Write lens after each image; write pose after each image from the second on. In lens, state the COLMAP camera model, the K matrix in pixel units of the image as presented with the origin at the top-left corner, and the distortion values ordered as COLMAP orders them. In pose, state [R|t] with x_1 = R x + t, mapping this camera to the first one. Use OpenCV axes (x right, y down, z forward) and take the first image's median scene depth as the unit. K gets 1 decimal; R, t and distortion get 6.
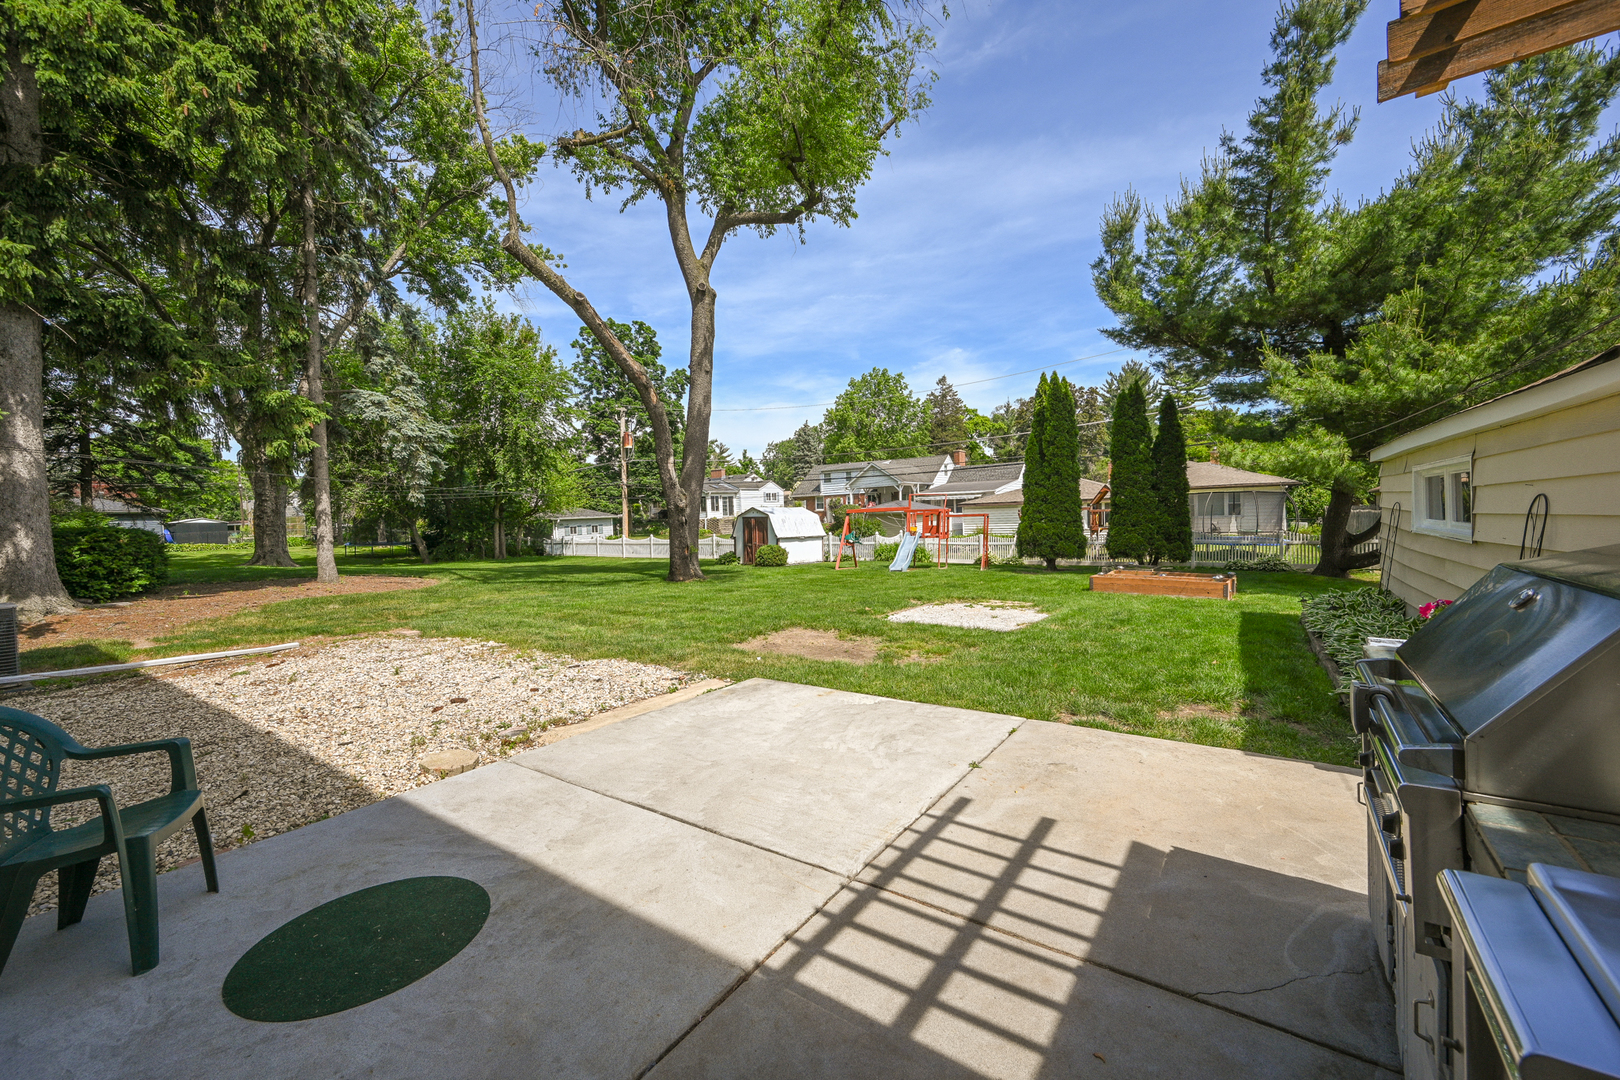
lens RADIAL K [[660.5, 0, 810.0], [0, 660.5, 540.0], [0, 0, 1]] dist [-0.000578, -0.000248]
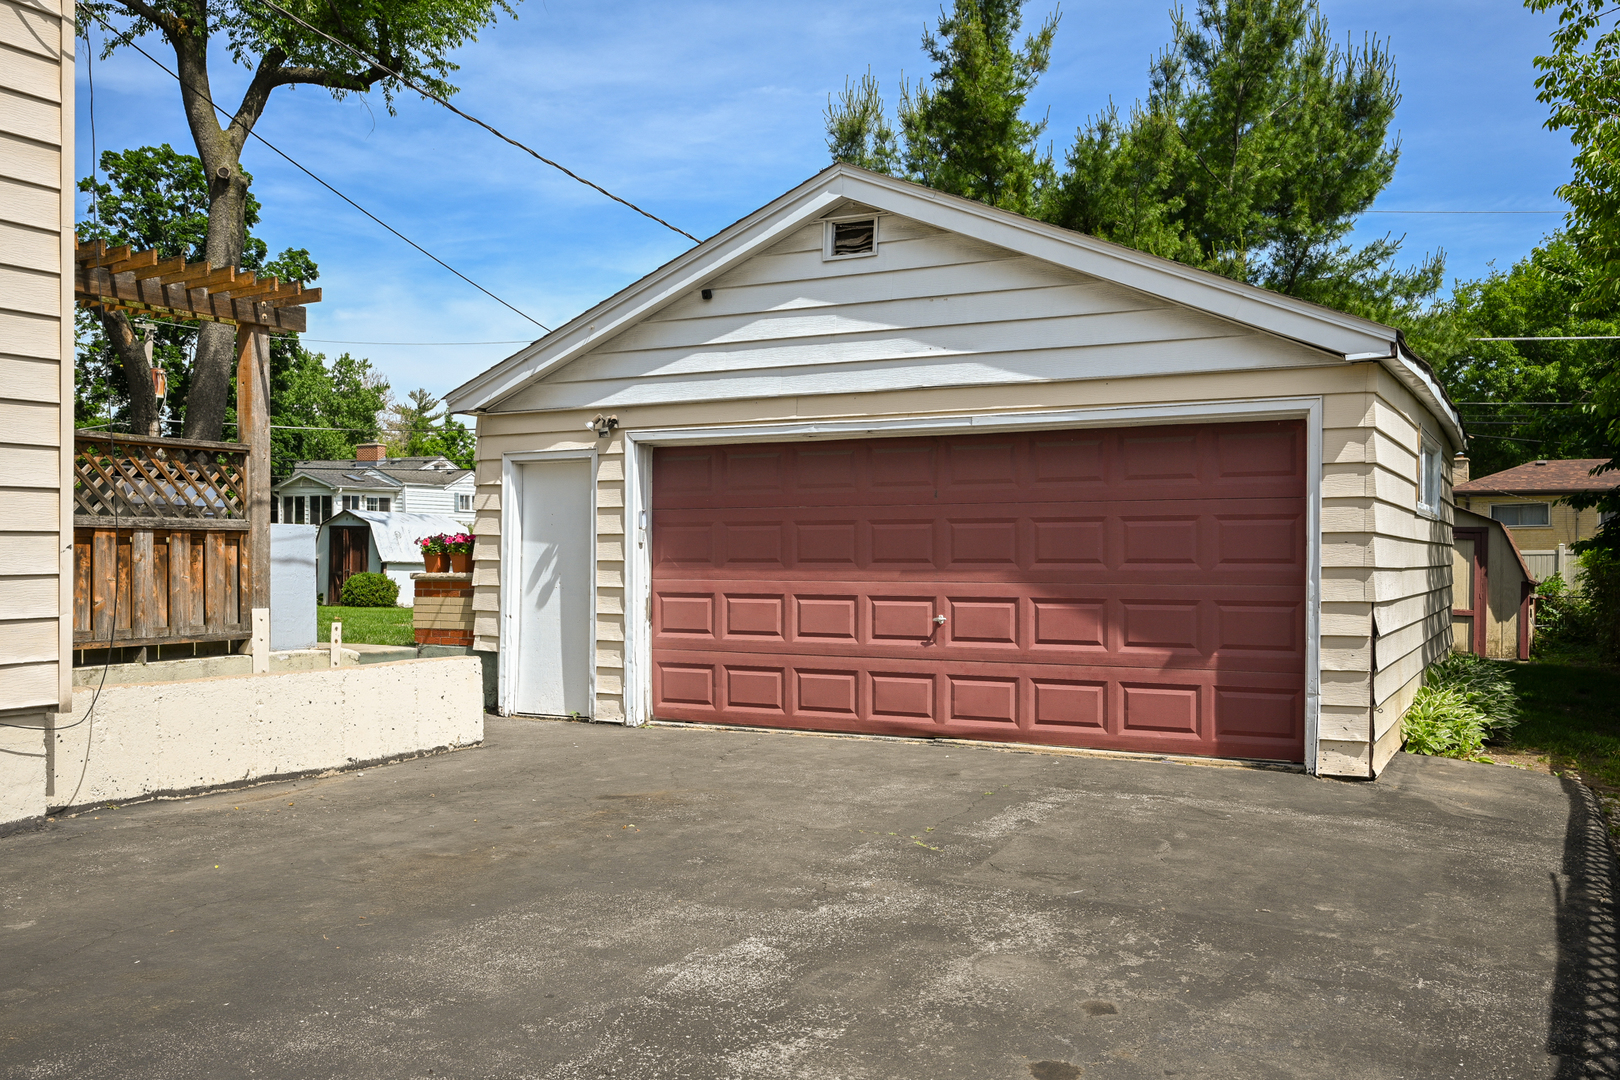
lens RADIAL K [[1416.9, 0, 810.0], [0, 1416.9, 540.0], [0, 0, 1]] dist [-0.021750, 0.006060]
pose [[0.991597, 0.035416, 0.124423, 0.243997], [-0.029431, 0.998335, -0.049615, 0.040586], [-0.125972, 0.045536, 0.990988, -0.448613]]
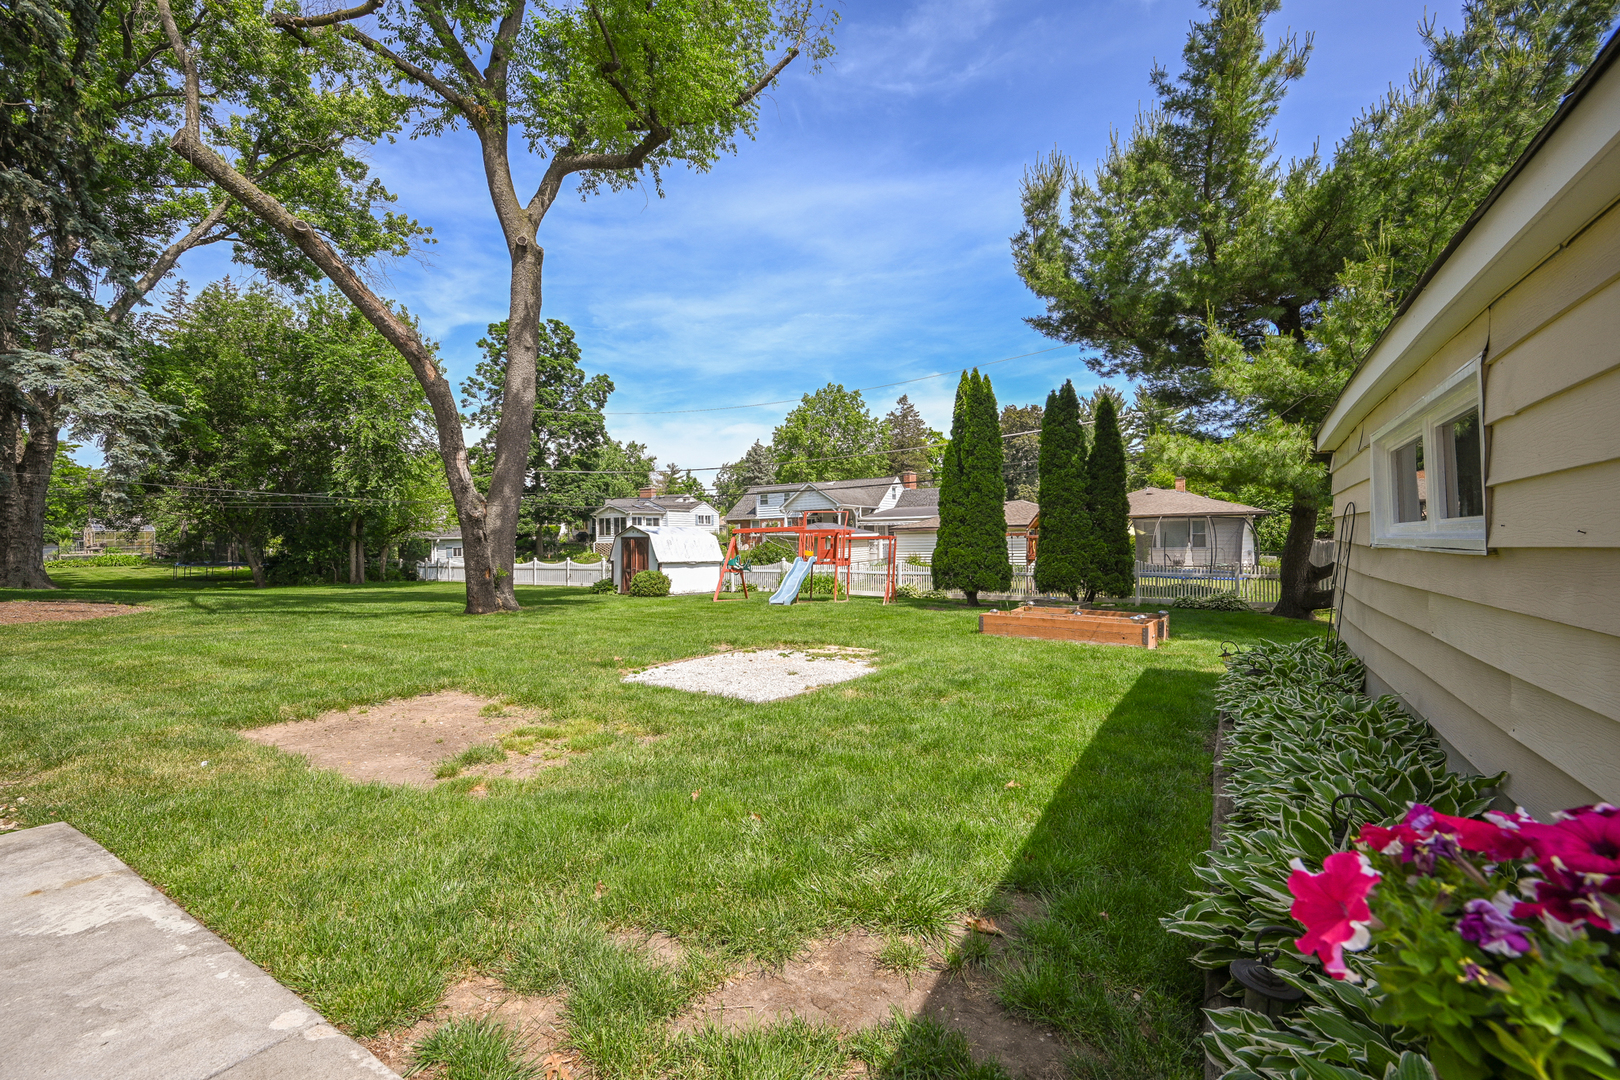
lens RADIAL K [[705.4, 0, 810.0], [0, 705.4, 540.0], [0, 0, 1]] dist [0.003410, 0.000252]
pose [[0.998586, 0.017809, 0.050097, 0.134064], [-0.015638, 0.998936, -0.043390, 0.005665], [-0.050817, 0.042545, 0.997801, 0.139803]]
